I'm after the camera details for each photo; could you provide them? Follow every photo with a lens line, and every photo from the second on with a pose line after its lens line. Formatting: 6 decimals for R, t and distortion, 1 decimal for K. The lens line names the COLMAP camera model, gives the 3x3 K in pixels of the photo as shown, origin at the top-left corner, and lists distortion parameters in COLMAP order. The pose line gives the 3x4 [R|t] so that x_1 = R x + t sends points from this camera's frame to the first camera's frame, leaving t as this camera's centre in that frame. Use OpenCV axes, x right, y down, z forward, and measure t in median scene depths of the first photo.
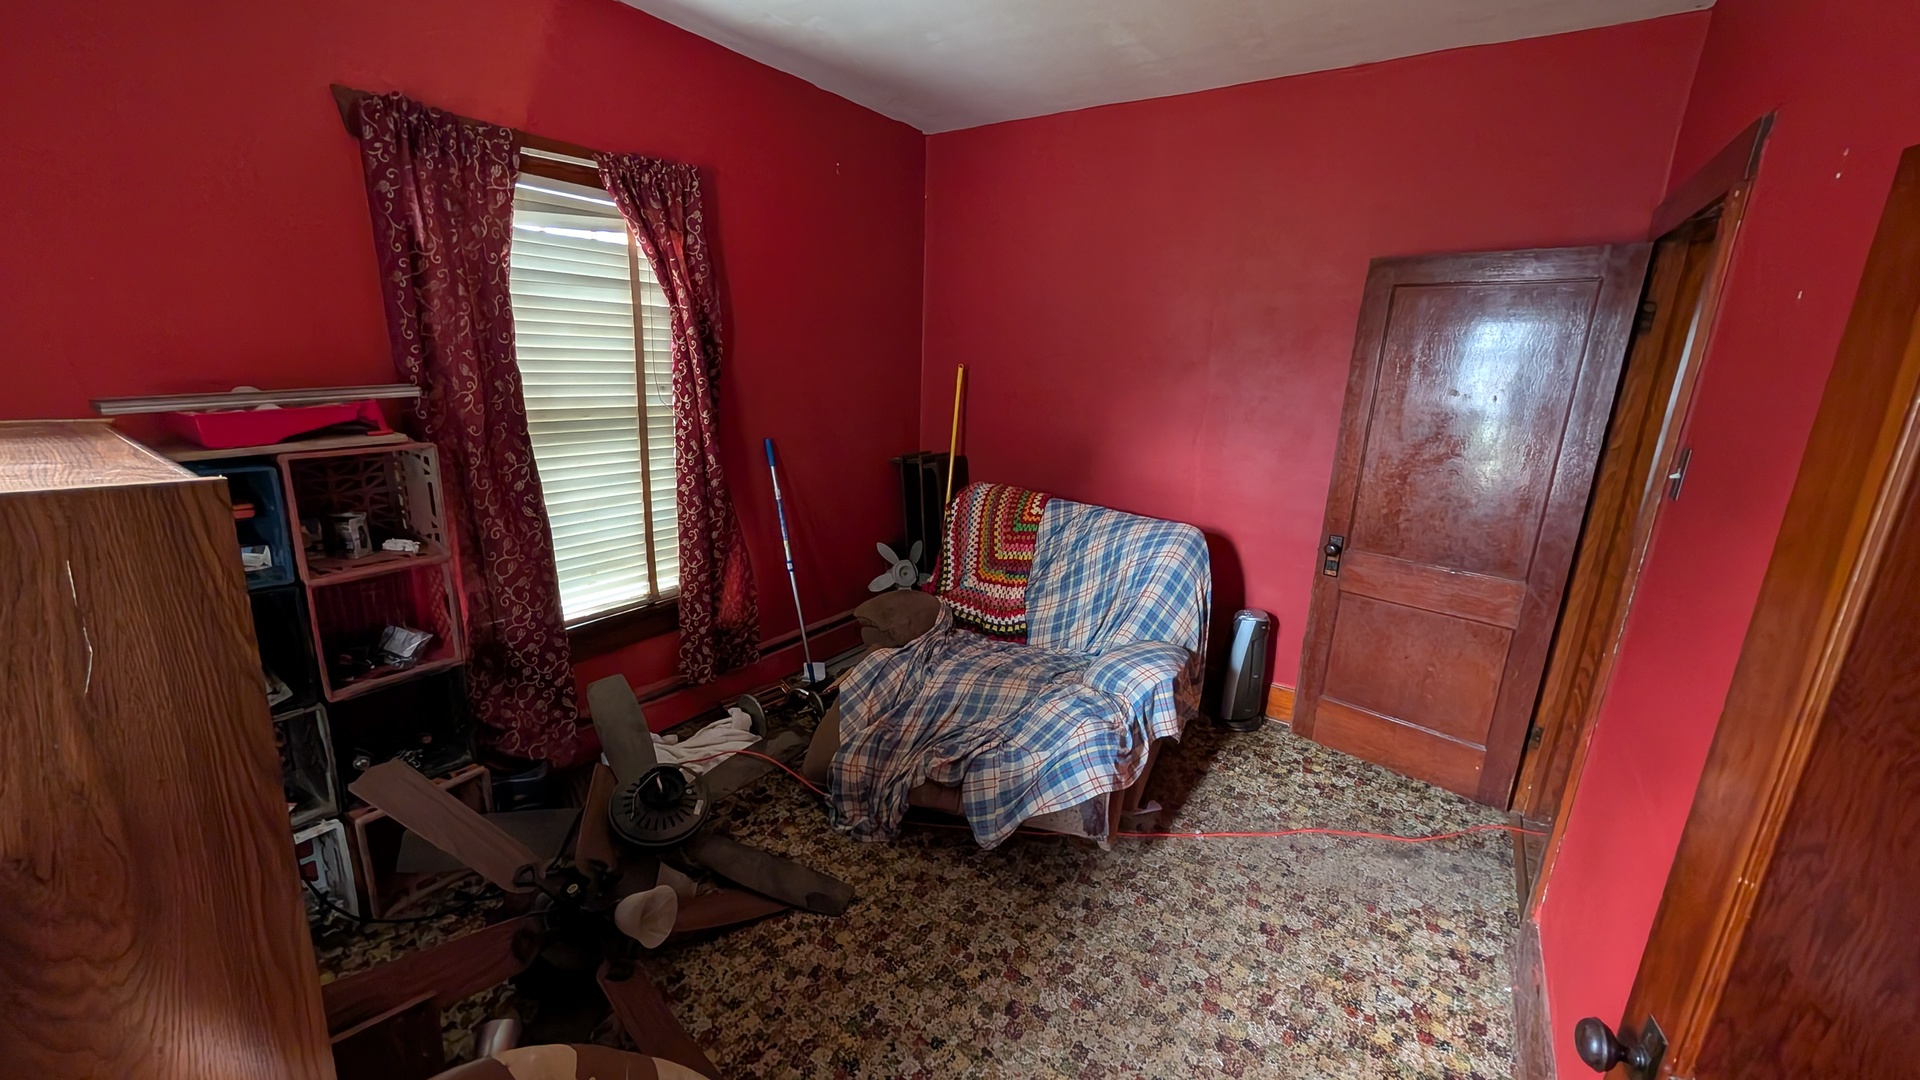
lens RADIAL K [[723.4, 0, 959.4], [0, 723.4, 538.0], [0, 0, 1]] dist [0.002244, 0.000096]
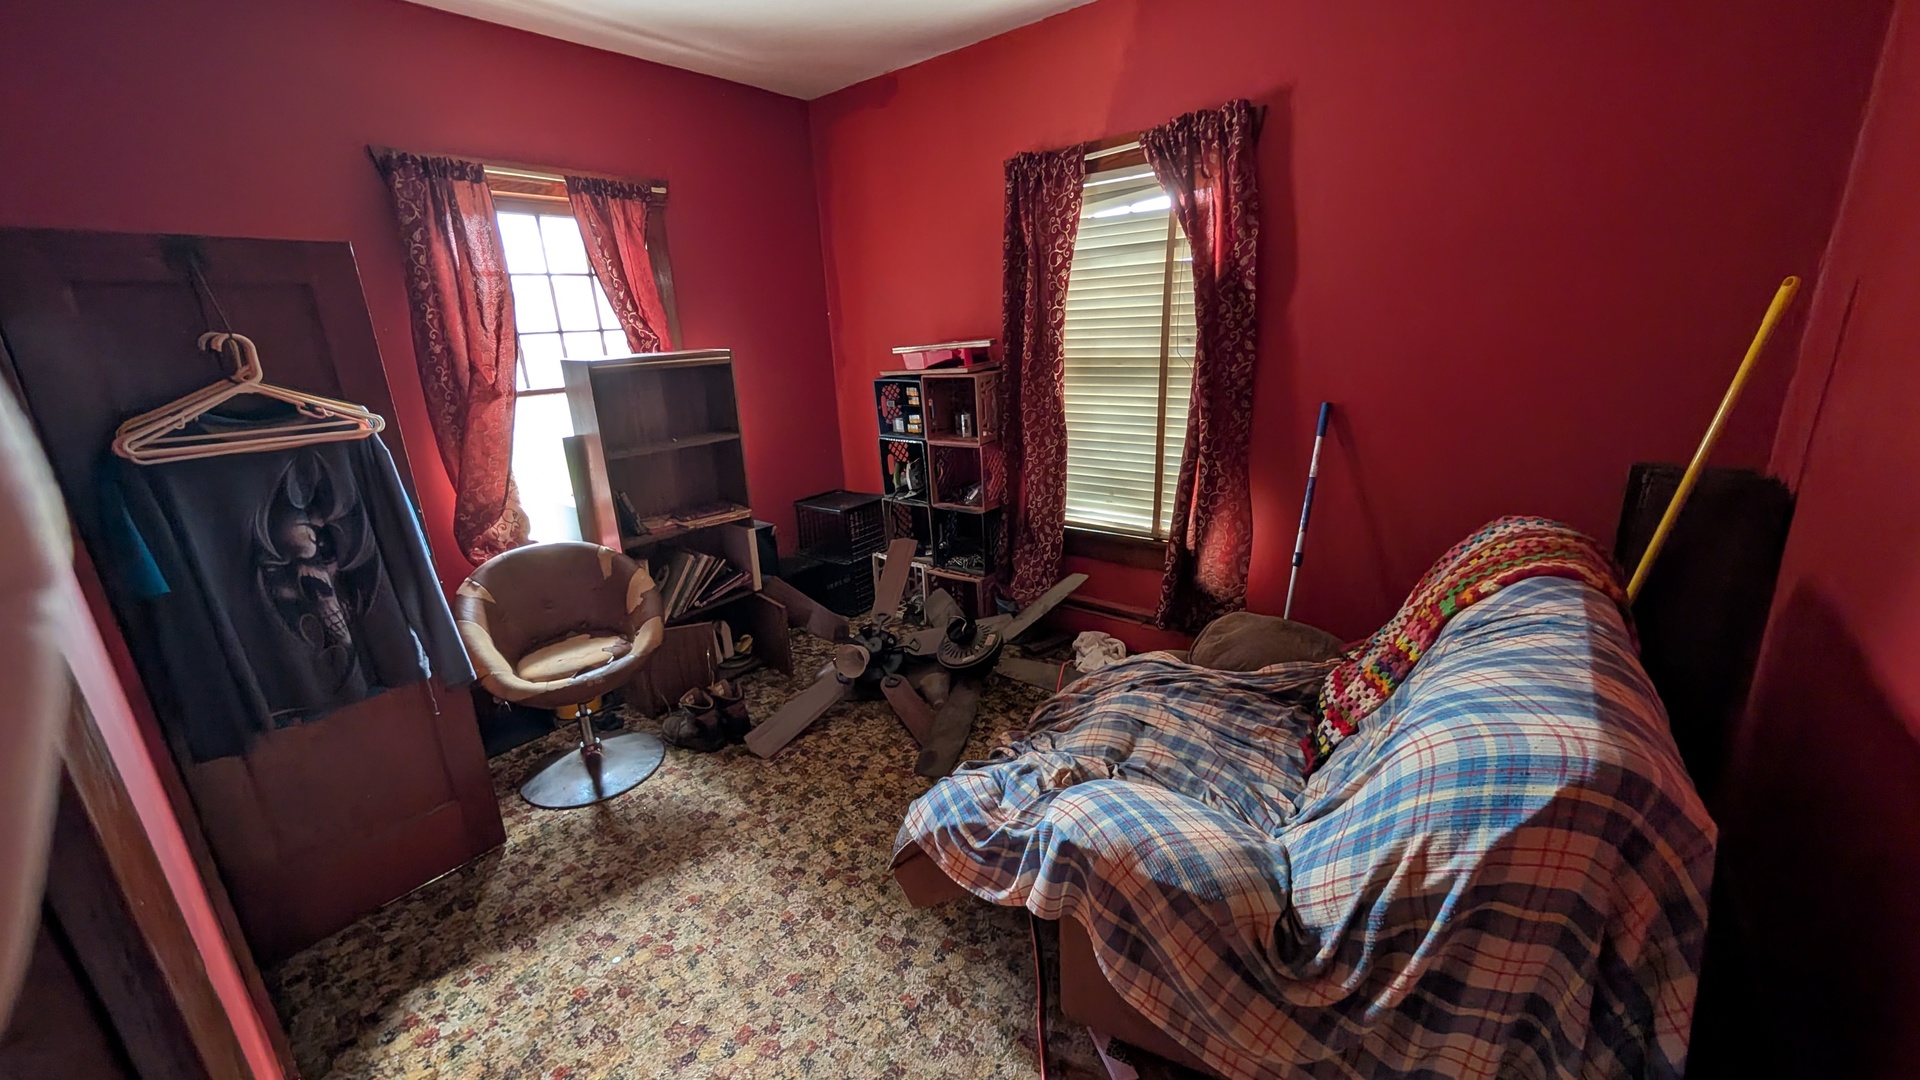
lens RADIAL K [[723.4, 0, 962.1], [0, 723.4, 540.2], [0, 0, 1]] dist [0.002244, 0.000096]
pose [[-0.067698, 0.249339, -0.966047, 0.805405], [-0.205639, 0.943991, 0.258057, -0.160856], [0.976284, 0.216127, -0.012632, 0.888832]]
